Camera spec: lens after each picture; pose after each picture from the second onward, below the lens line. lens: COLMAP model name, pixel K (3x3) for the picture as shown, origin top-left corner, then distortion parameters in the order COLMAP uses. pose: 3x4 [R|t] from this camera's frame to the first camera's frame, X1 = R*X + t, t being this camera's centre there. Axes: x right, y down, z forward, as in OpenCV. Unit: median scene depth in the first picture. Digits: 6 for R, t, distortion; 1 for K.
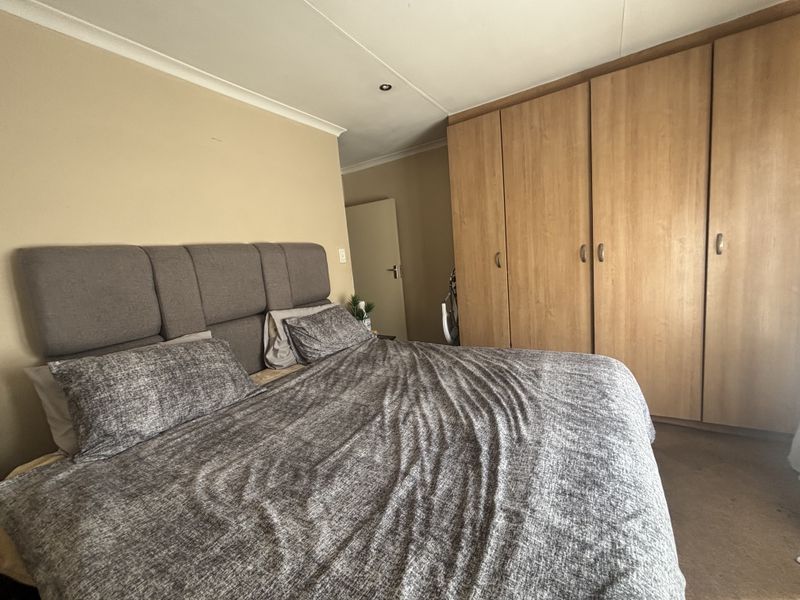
lens RADIAL K [[321.7, 0, 401.6], [0, 321.7, 297.6], [0, 0, 1]] dist [0.000947, 0.000564]
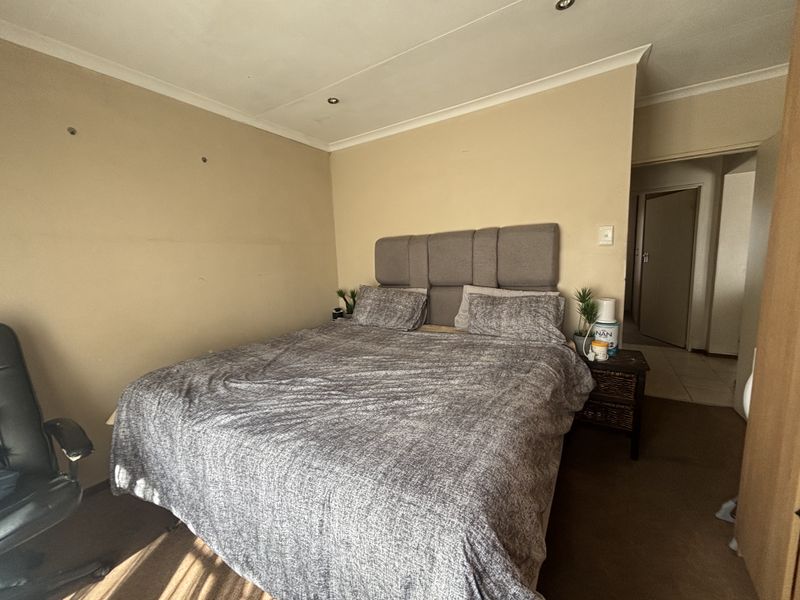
lens RADIAL K [[321.7, 0, 402.7], [0, 321.7, 301.6], [0, 0, 1]] dist [0.000947, 0.000564]
pose [[0.016698, 0.224258, -0.974387, 0.999875], [-0.093279, 0.970622, 0.221793, -0.181044], [0.995500, 0.087187, 0.037126, 0.866494]]
